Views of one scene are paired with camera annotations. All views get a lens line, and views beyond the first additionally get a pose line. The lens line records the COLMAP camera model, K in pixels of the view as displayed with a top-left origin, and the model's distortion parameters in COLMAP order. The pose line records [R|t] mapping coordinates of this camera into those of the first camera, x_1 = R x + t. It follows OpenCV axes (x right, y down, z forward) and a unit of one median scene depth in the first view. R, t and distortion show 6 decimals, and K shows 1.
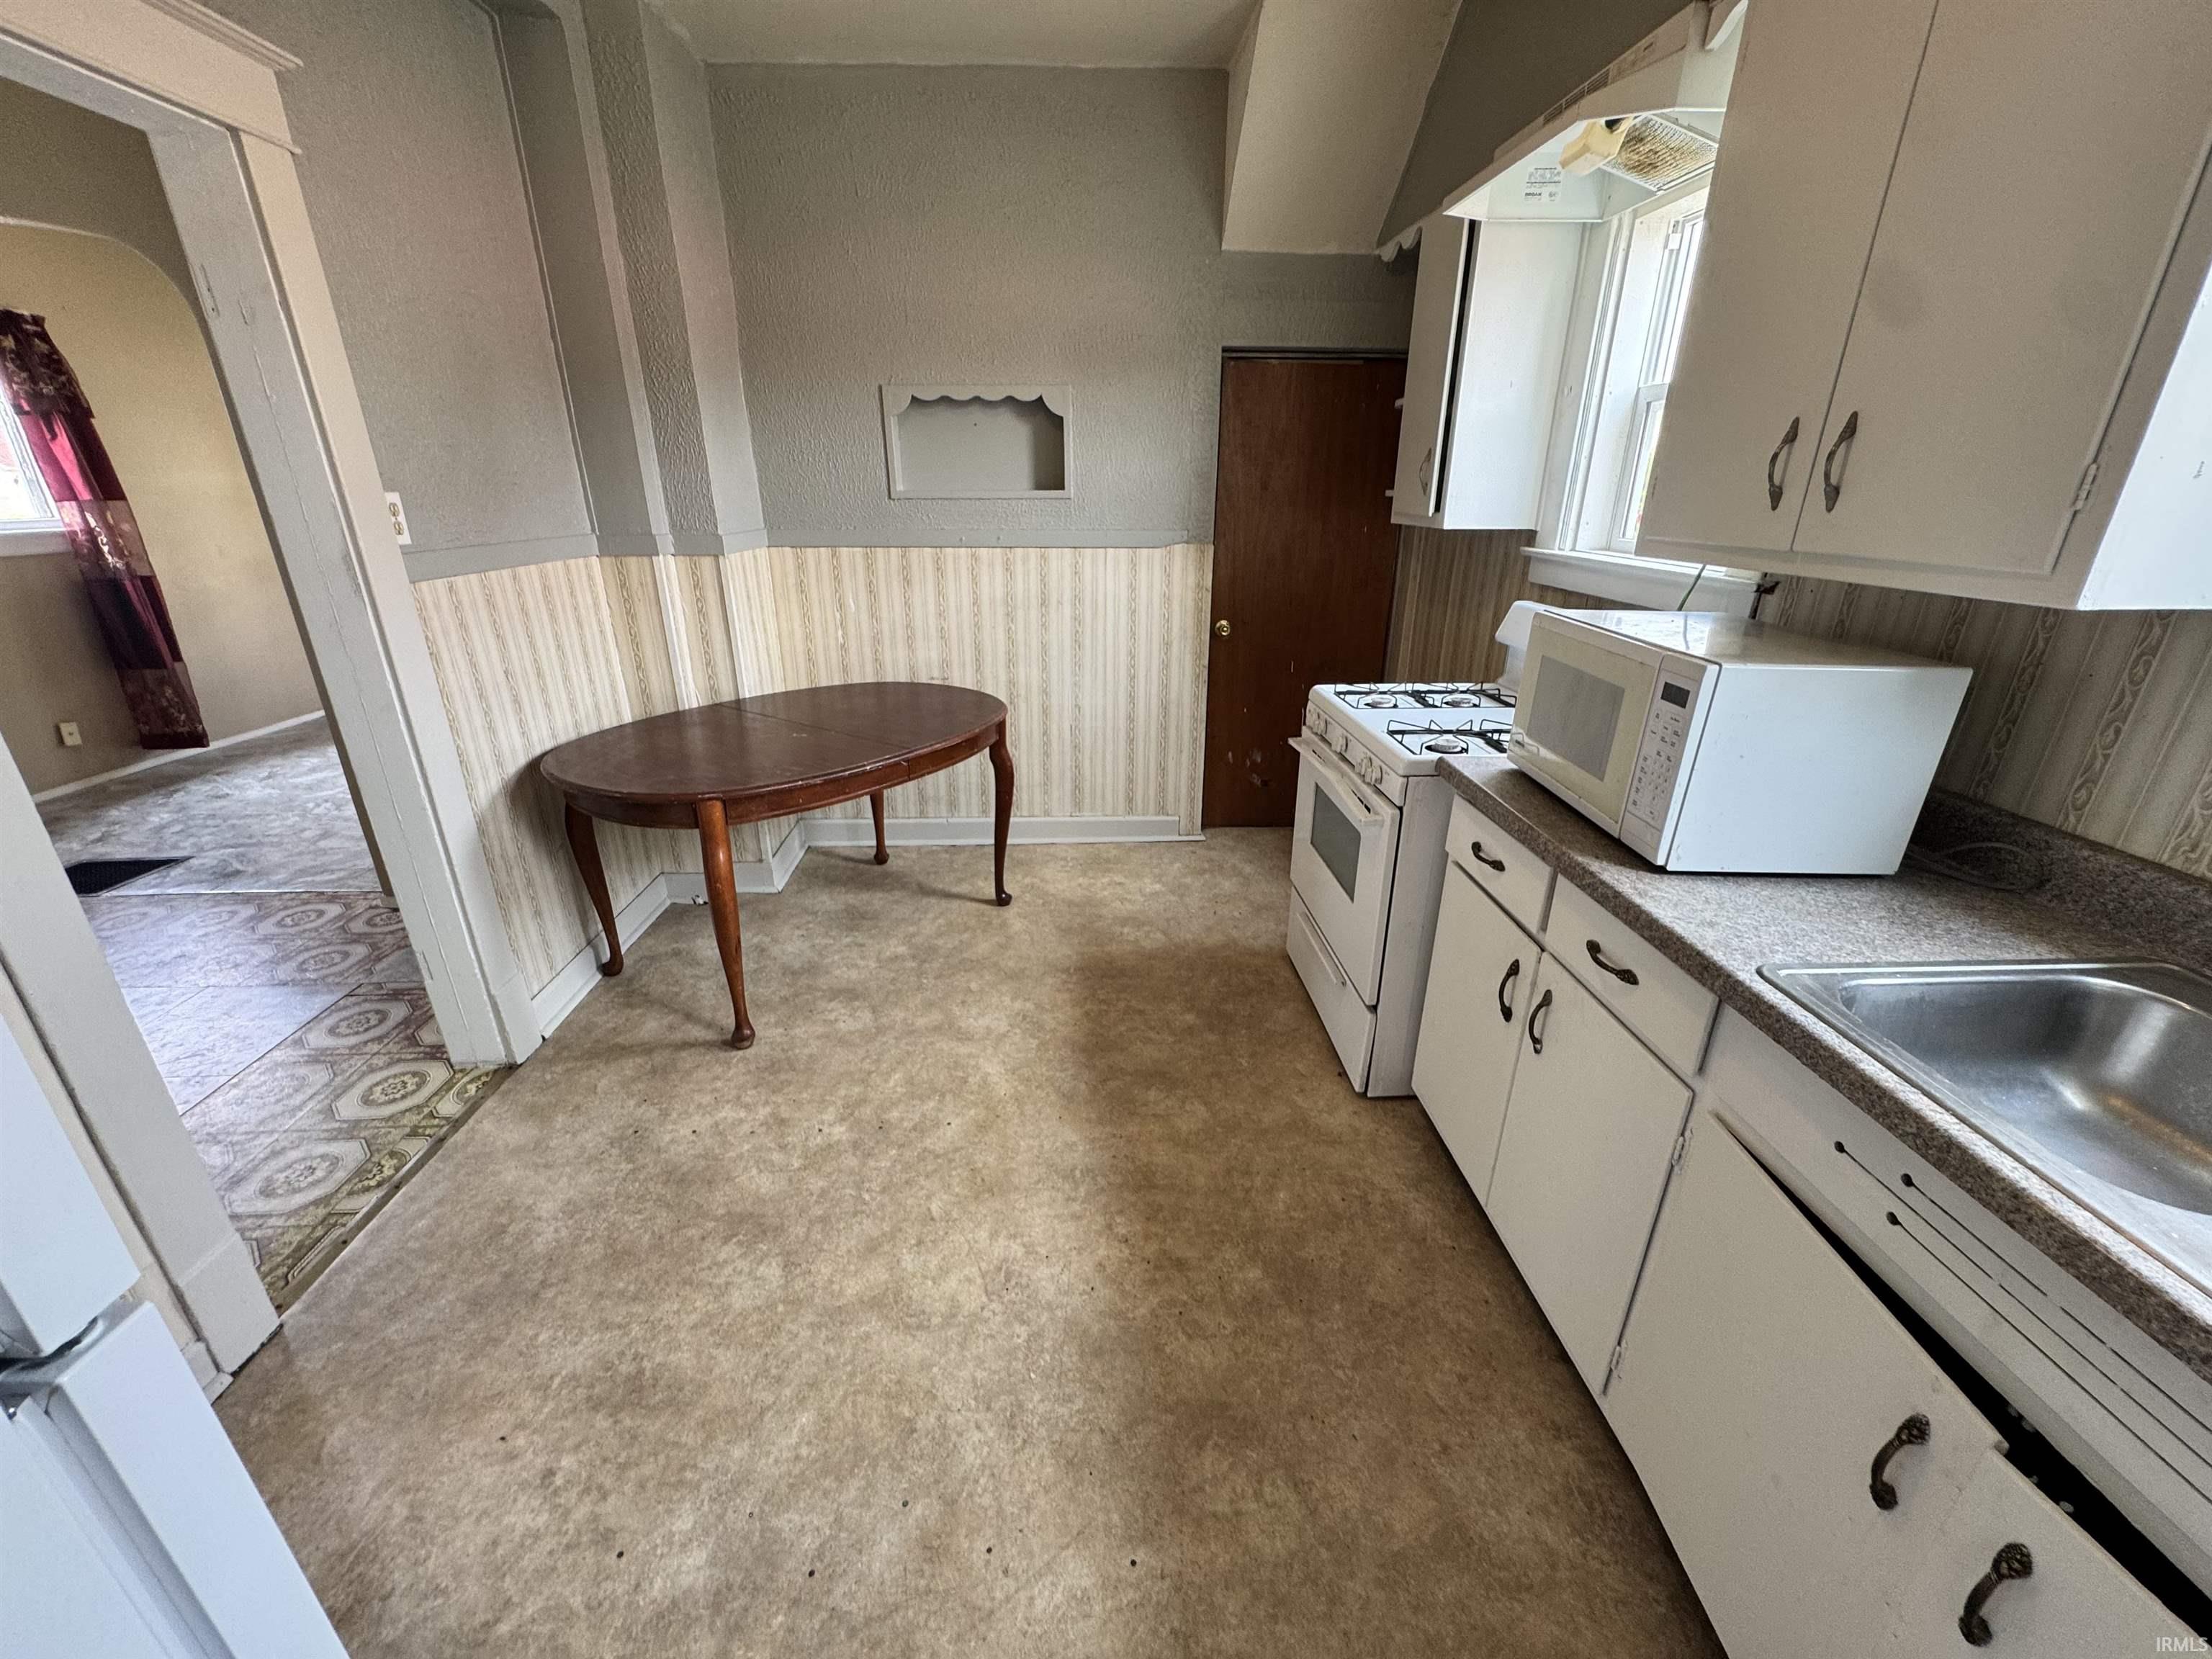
lens RADIAL K [[890.5, 0, 1103.9], [0, 890.5, 823.2], [0, 0, 1]] dist [-0.000426, -0.000123]
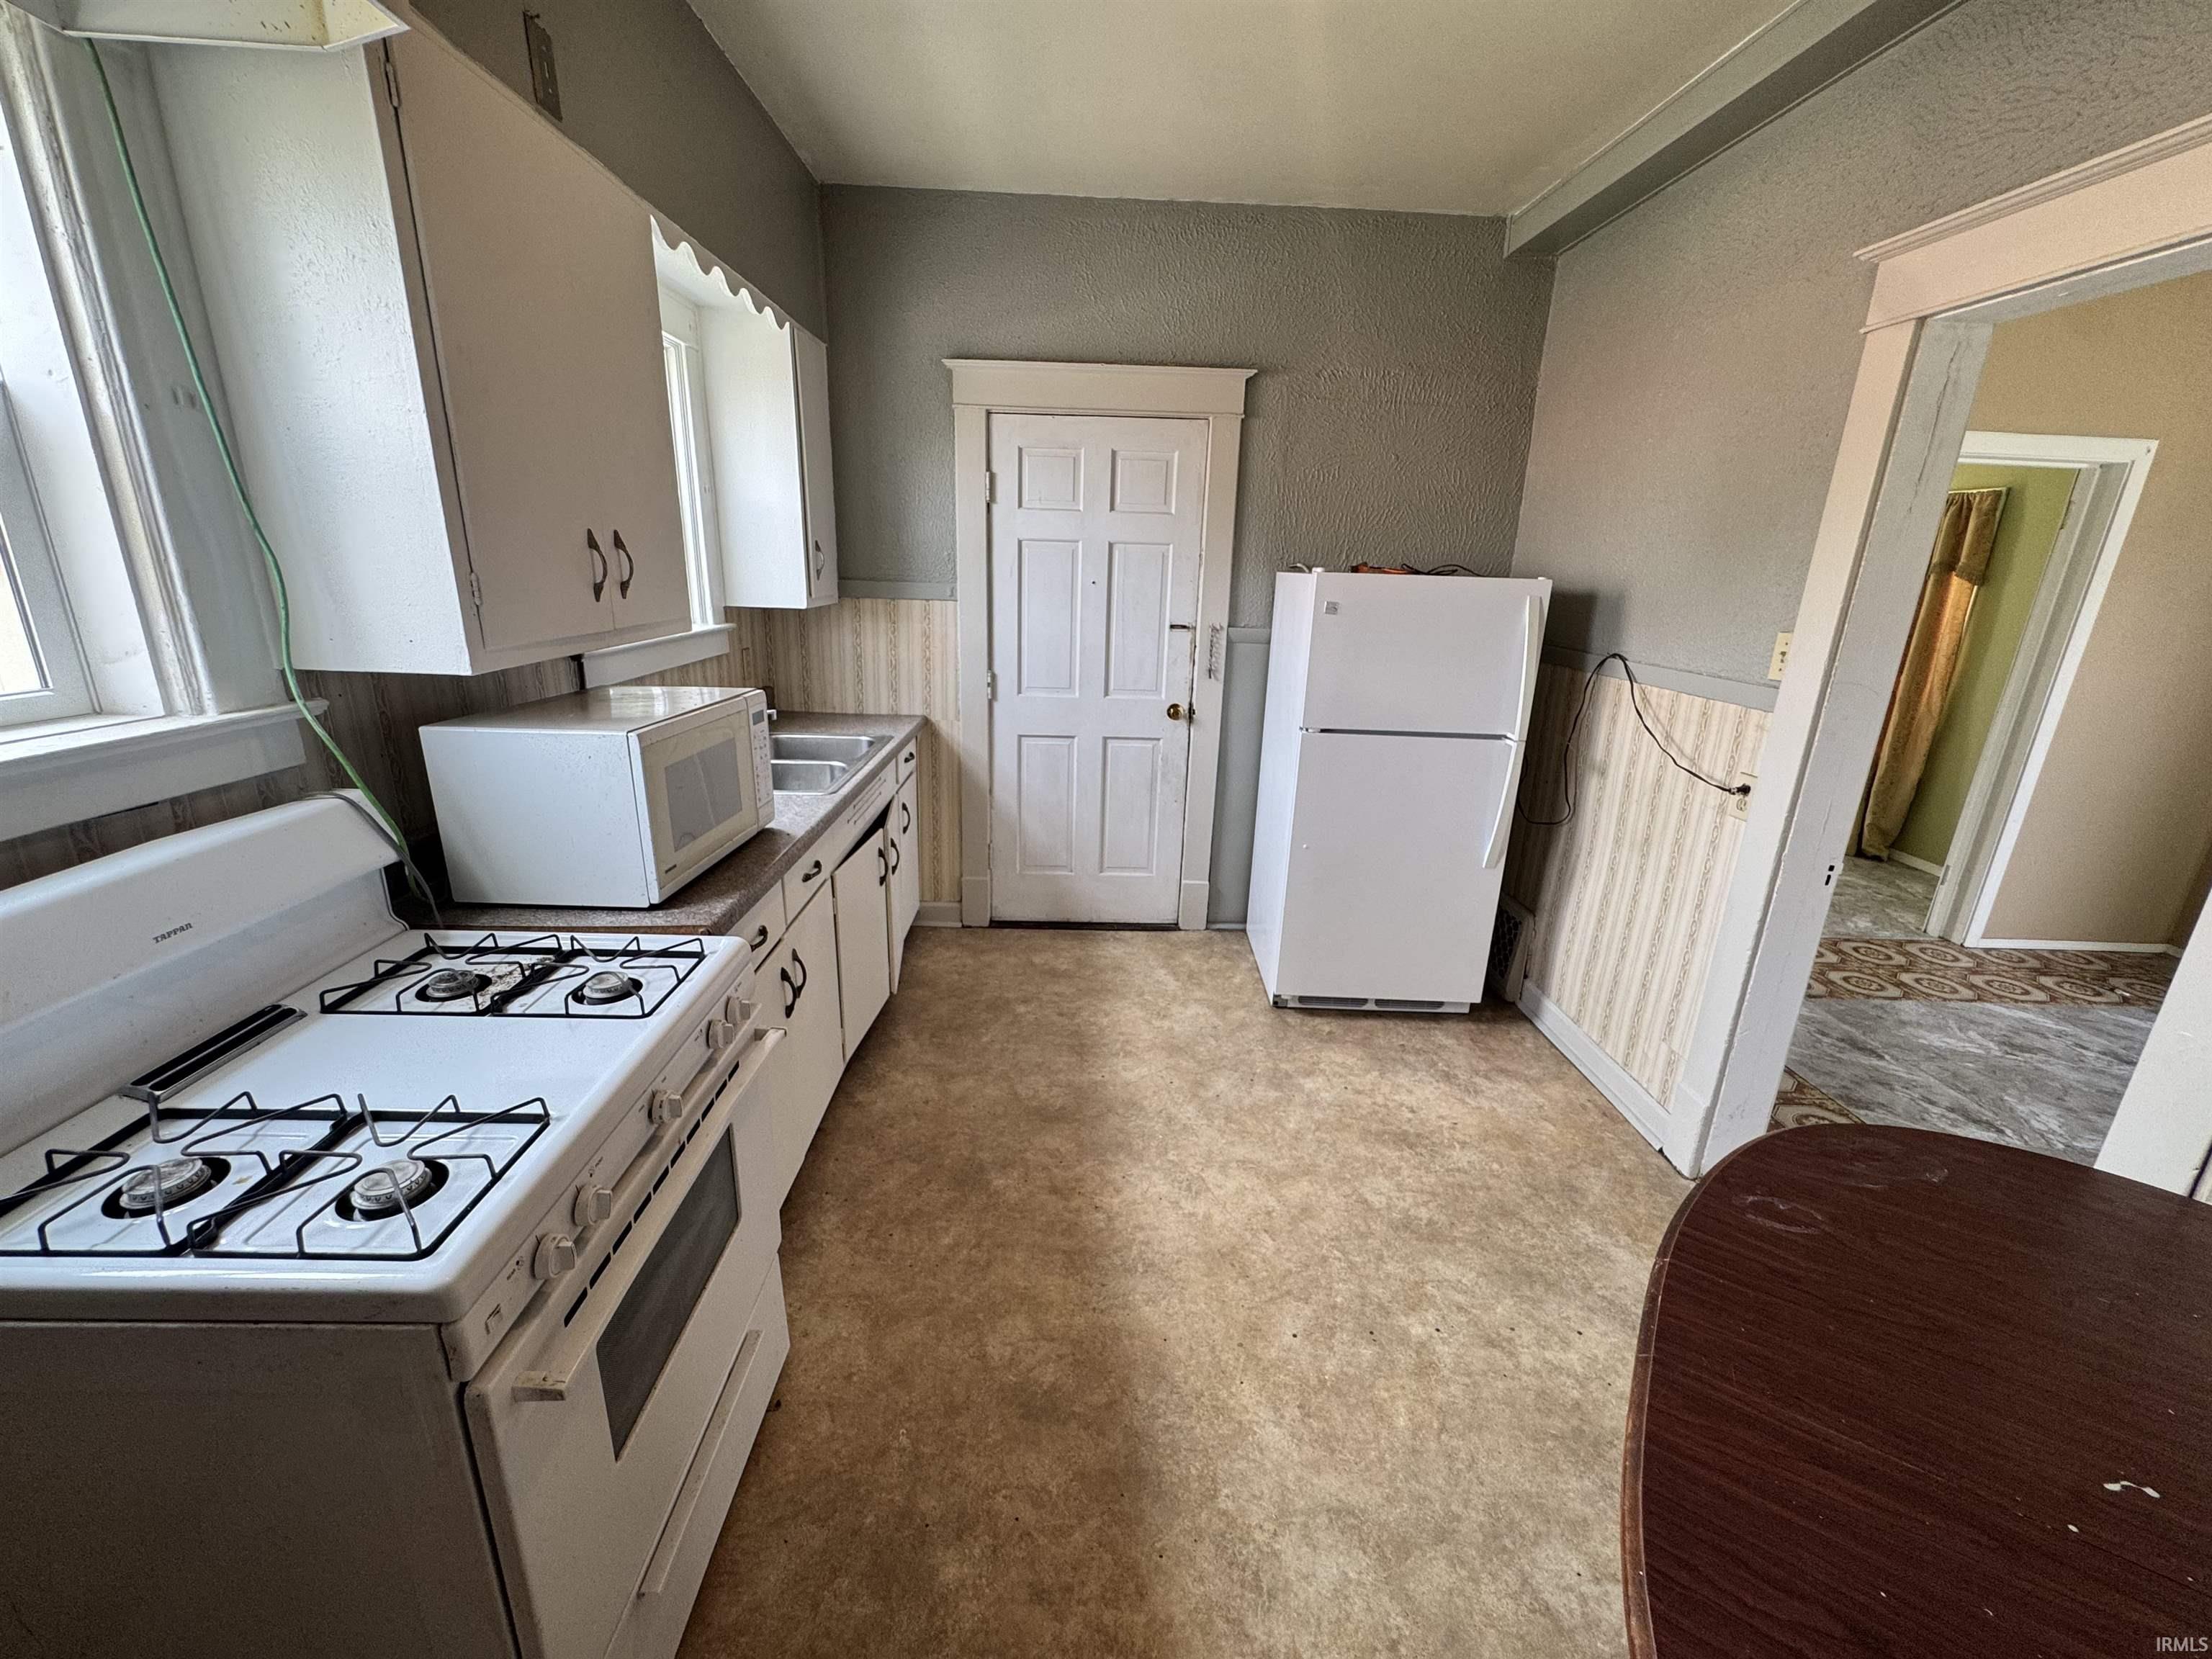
lens RADIAL K [[890.5, 0, 1105.5], [0, 890.5, 838.4], [0, 0, 1]] dist [-0.000426, -0.000123]
pose [[-0.999202, -0.039127, 0.008073, 0.023210], [-0.025677, 0.783767, 0.620524, -0.677420], [-0.030607, 0.619821, -0.784146, 1.667977]]
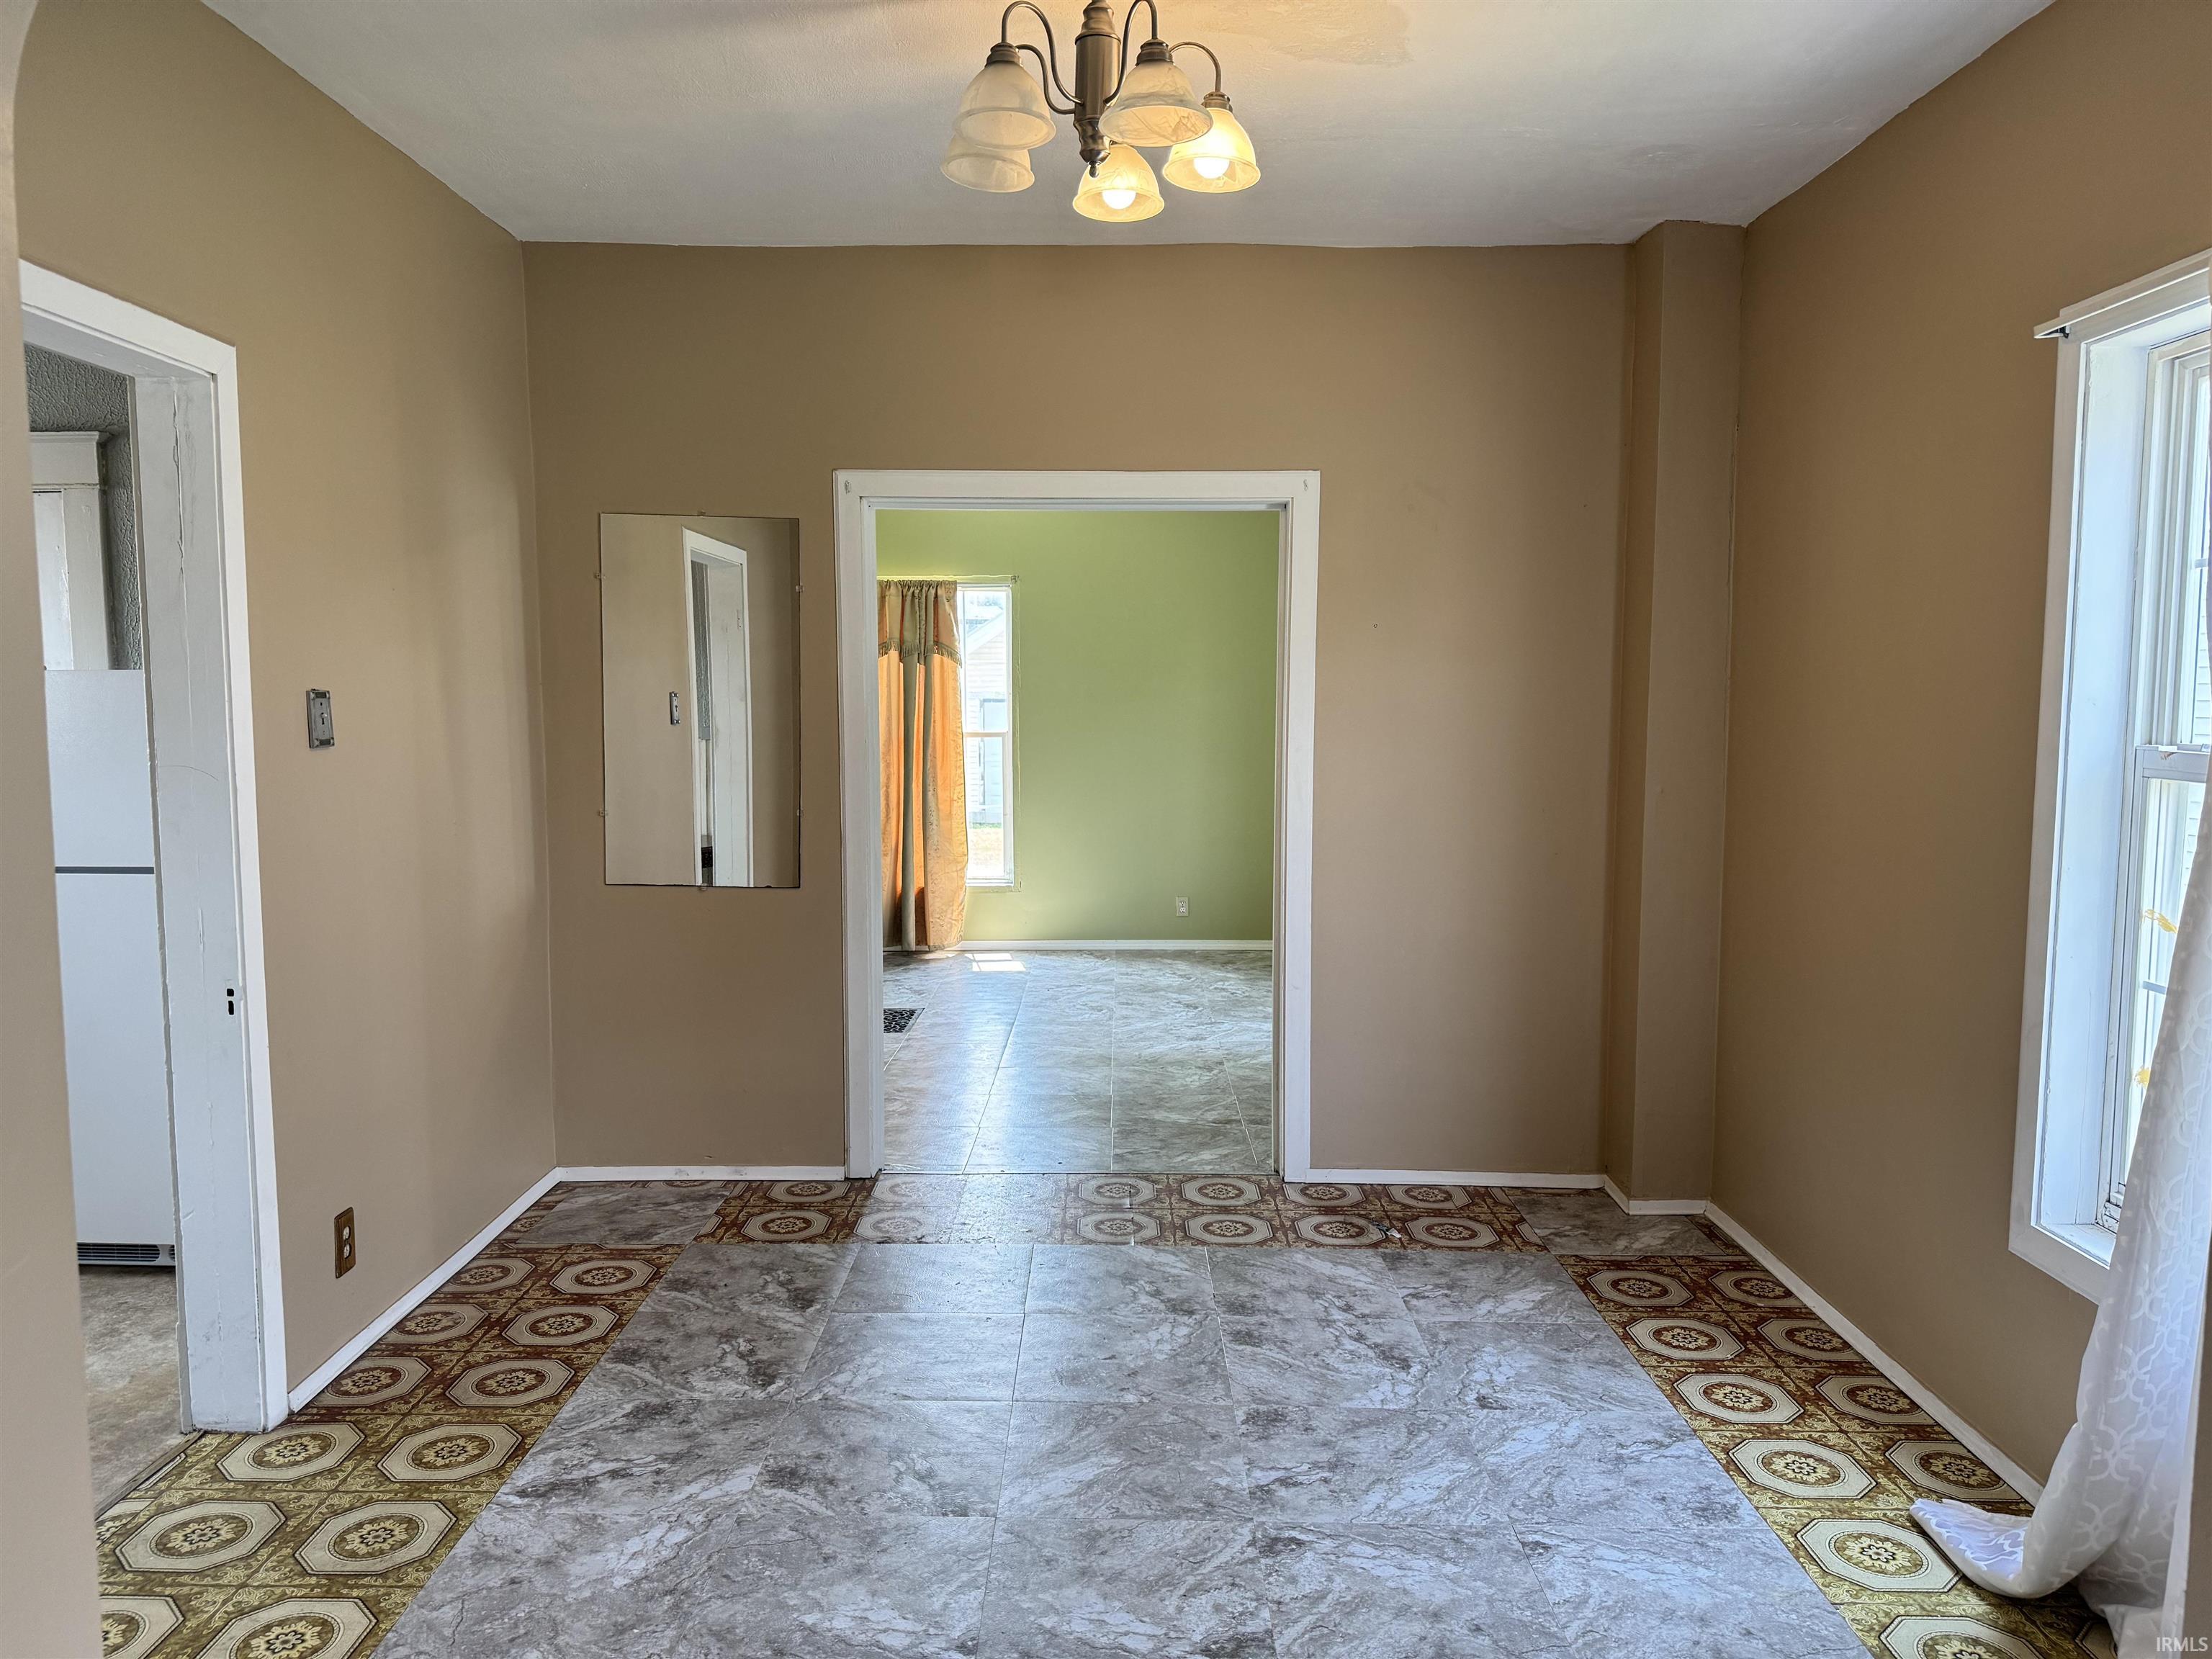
lens RADIAL K [[1563.2, 0, 1101.8], [0, 1563.2, 786.2], [0, 0, 1]] dist [0.057391, -0.068312]
pose [[-0.998355, -0.006076, 0.057011, -1.992001], [0.018134, 0.909858, 0.414523, -0.825168], [-0.054391, 0.414875, -0.908251, 2.146304]]
